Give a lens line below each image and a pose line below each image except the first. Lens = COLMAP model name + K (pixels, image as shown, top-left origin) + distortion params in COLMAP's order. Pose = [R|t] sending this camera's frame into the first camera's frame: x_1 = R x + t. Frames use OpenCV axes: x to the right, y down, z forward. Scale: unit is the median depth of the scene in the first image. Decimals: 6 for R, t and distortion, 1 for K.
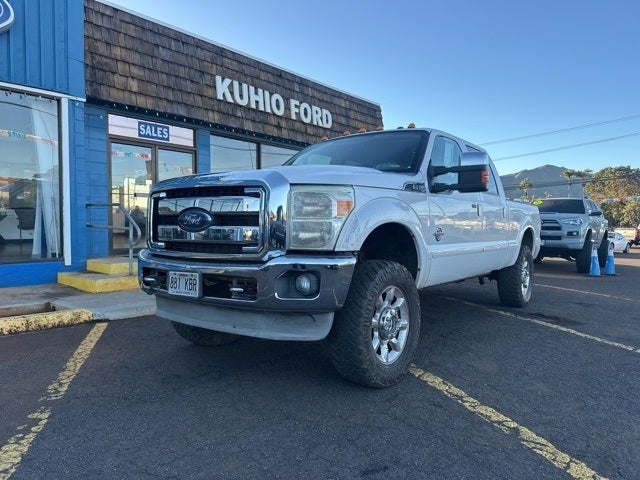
lens RADIAL K [[483.7, 0, 332.8], [0, 483.7, 247.1], [0, 0, 1]] dist [0.010721, -0.026416]
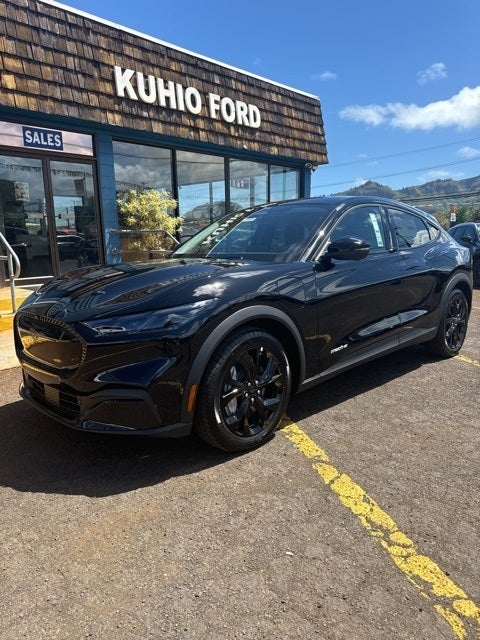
lens RADIAL K [[483.7, 0, 257.2], [0, 483.7, 325.7], [0, 0, 1]] dist [0.010721, -0.026416]
pose [[0.998104, -0.017866, -0.058903, 0.044002], [0.025695, 0.990517, 0.134965, -0.018226], [0.055933, -0.136223, 0.989098, 0.127269]]
